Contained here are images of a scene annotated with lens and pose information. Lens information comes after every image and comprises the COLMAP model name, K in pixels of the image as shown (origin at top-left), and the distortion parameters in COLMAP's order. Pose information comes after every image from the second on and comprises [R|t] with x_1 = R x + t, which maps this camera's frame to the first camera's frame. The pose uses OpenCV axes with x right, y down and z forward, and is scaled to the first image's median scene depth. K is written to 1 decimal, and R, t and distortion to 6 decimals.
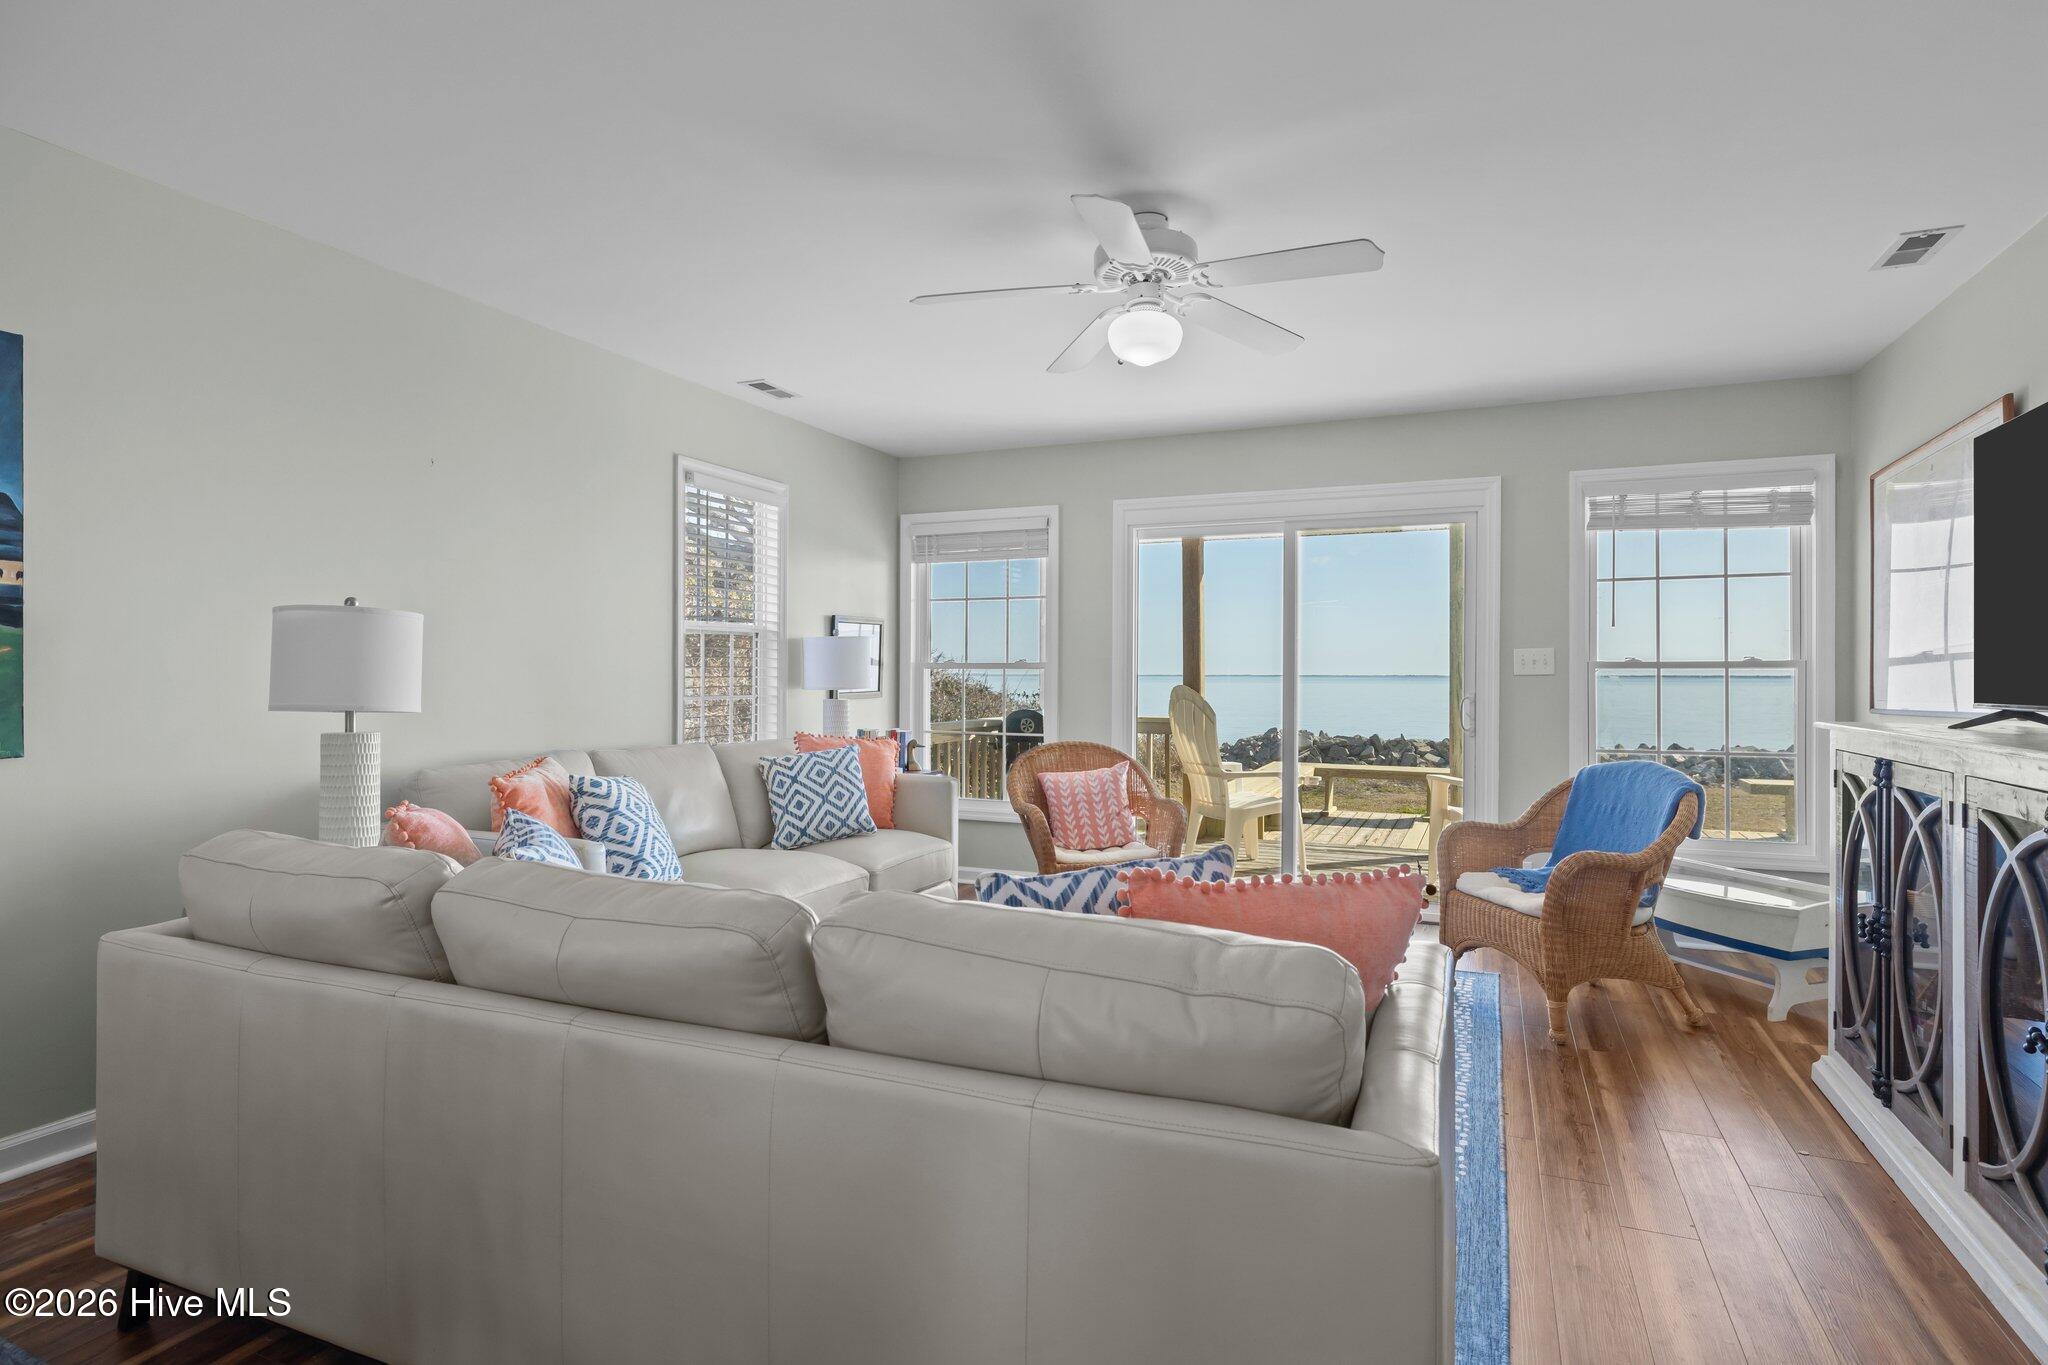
lens RADIAL K [[1067.2, 0, 1029.5], [0, 1067.2, 670.1], [0, 0, 1]] dist [-0.003174, 0.000069]
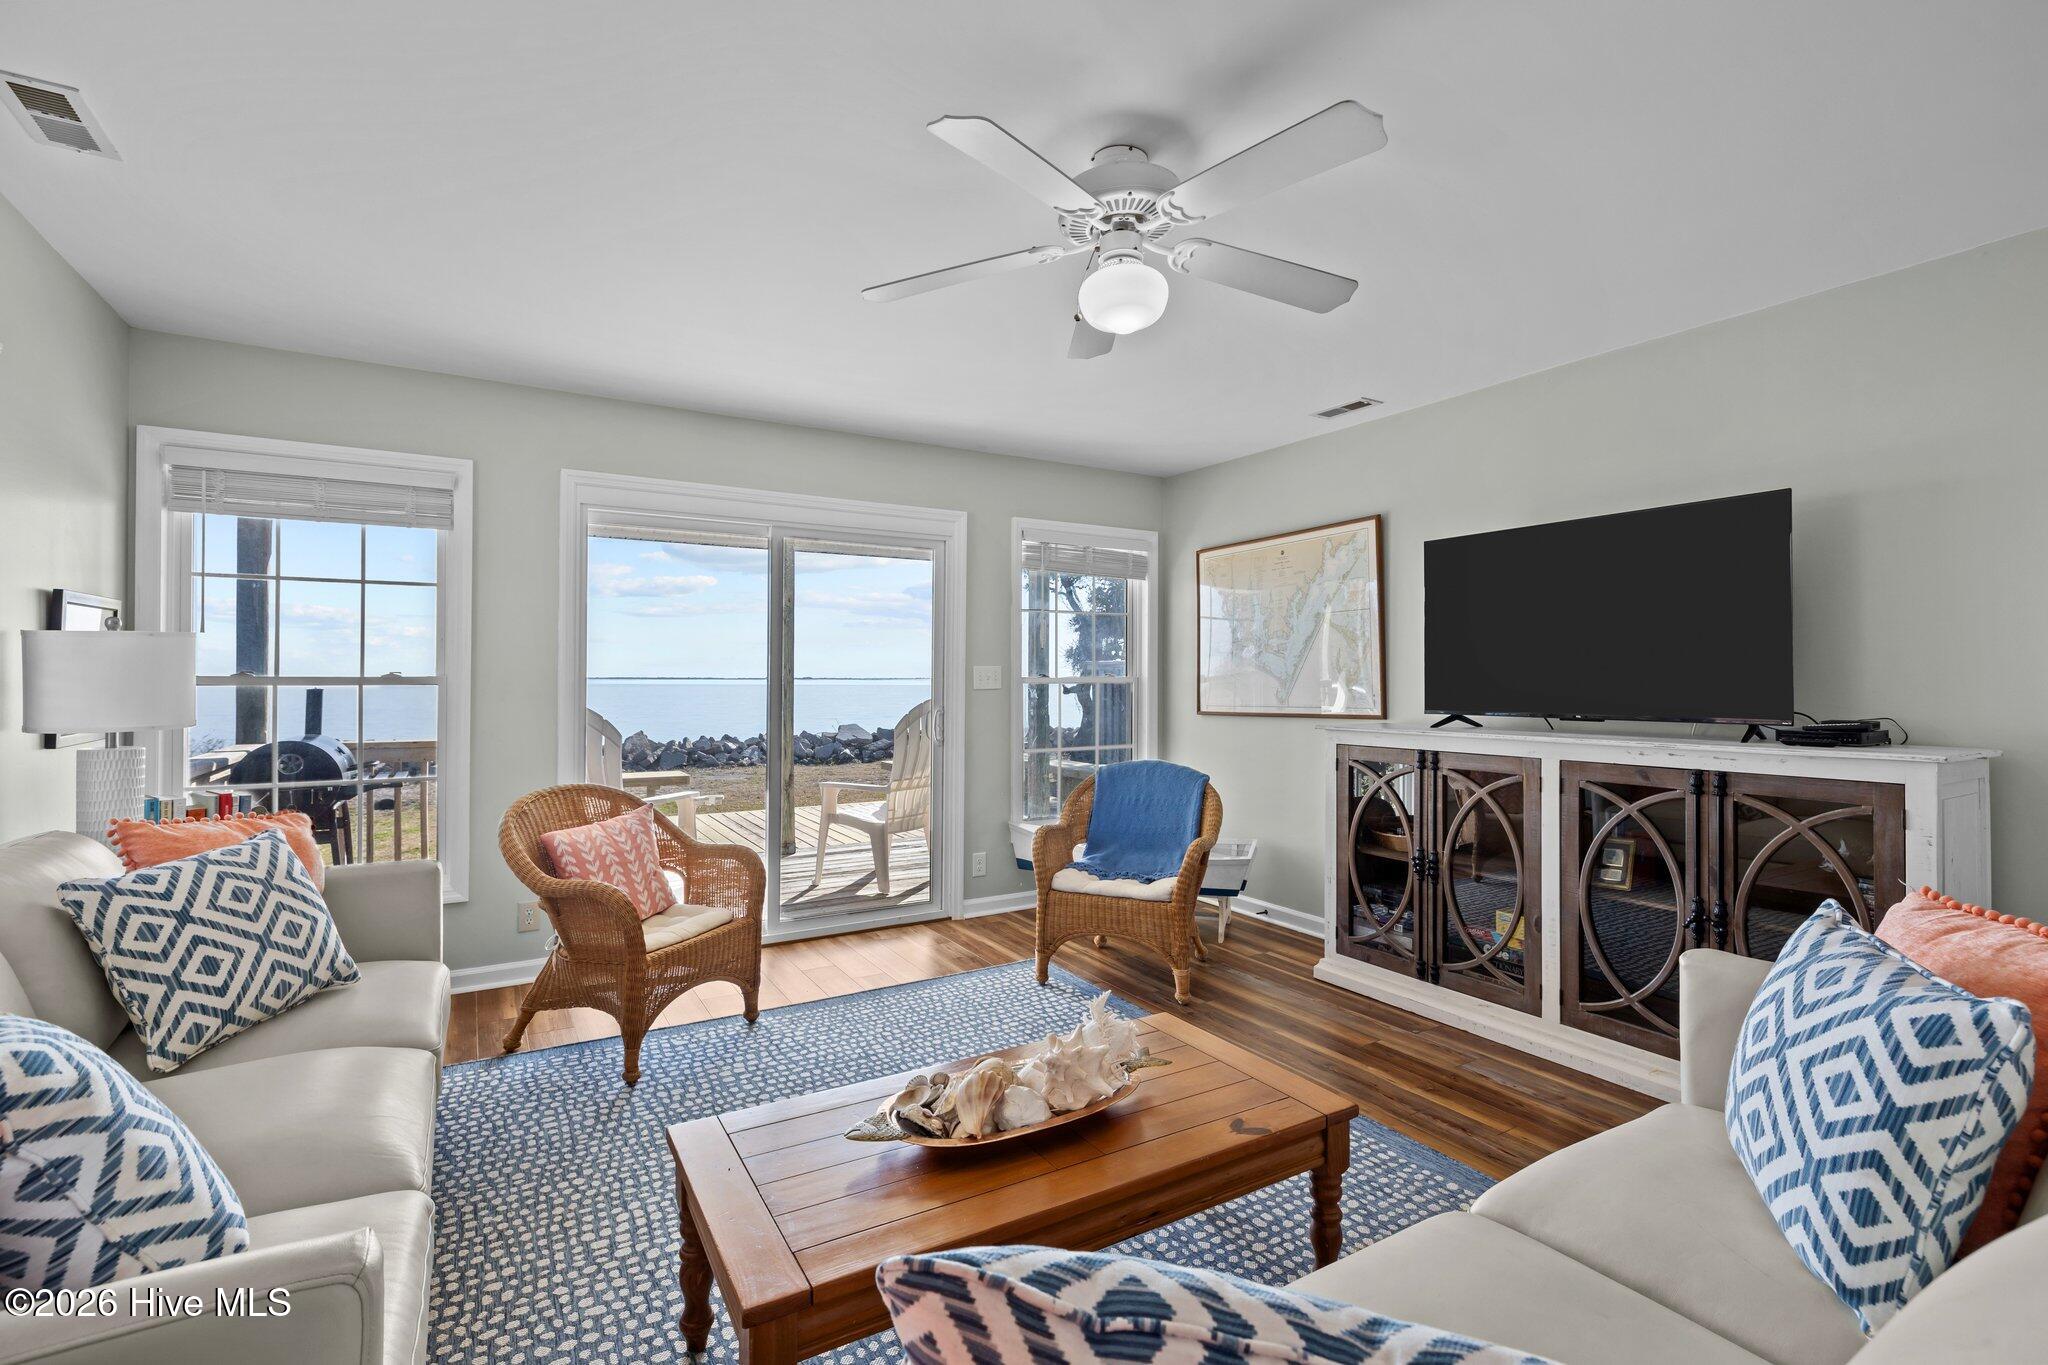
lens RADIAL K [[919.3, 0, 1024.6], [0, 919.3, 674.4], [0, 0, 1]] dist [-0.004524, 0.000550]
pose [[0.581842, 0.001374, 0.813301, -0.336887], [-0.002439, 0.999997, 0.000056, -0.012665], [-0.813298, -0.002016, 0.581844, 0.421229]]
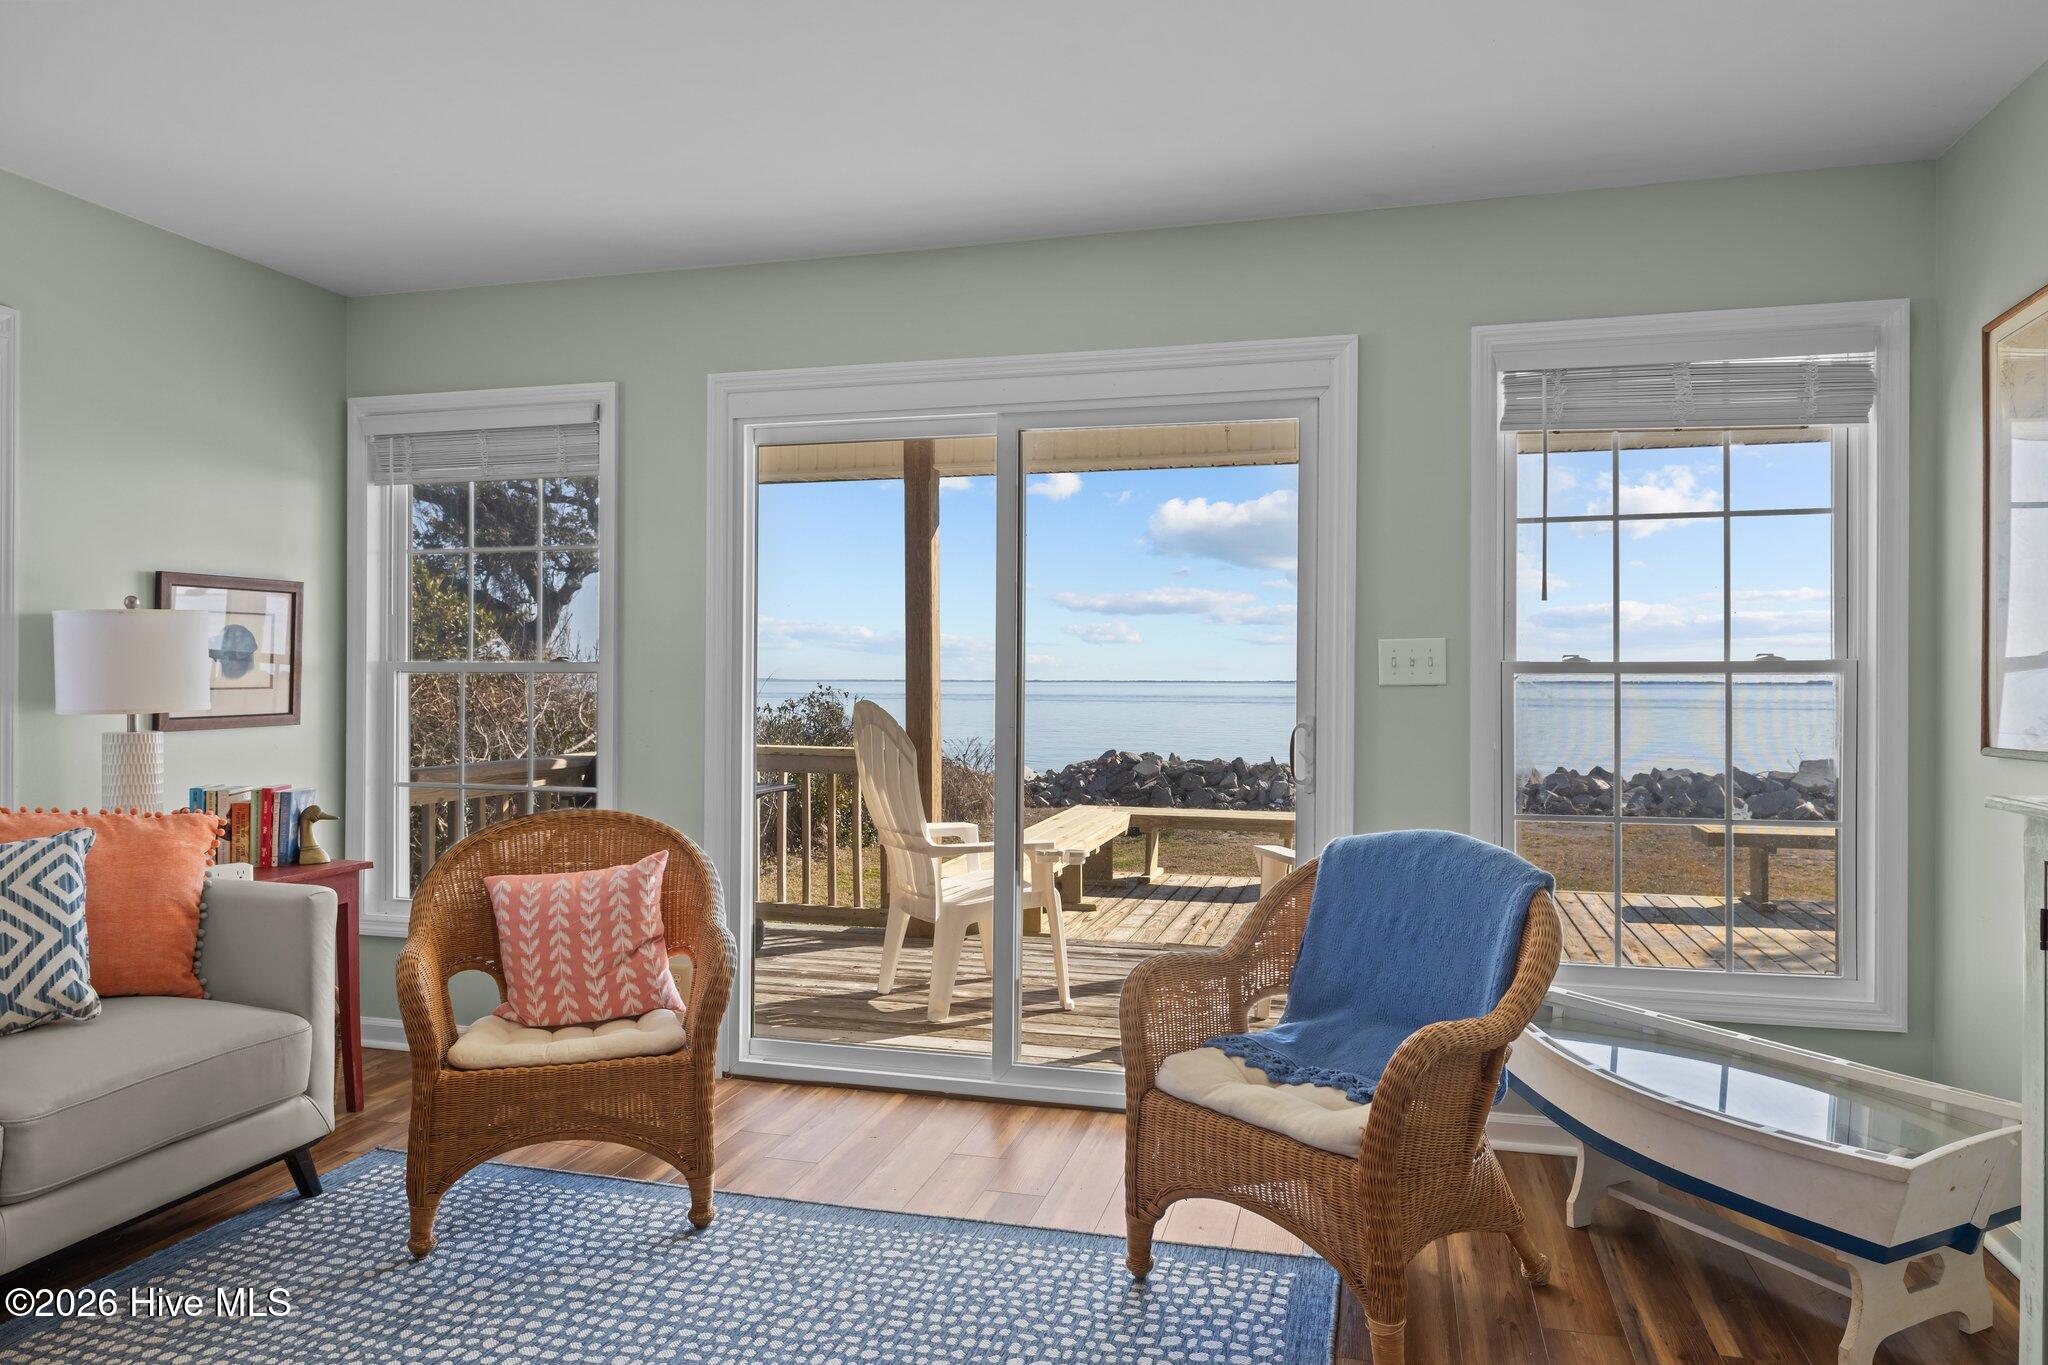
lens RADIAL K [[1324.7, 0, 1028.4], [0, 1324.7, 677.0], [0, 0, 1]] dist [-0.000877, 0.000409]
pose [[0.989732, 0.000795, 0.142934, 0.182708], [-0.001071, 0.999998, 0.001857, -0.000916], [-0.142932, -0.001991, 0.989731, 0.355958]]
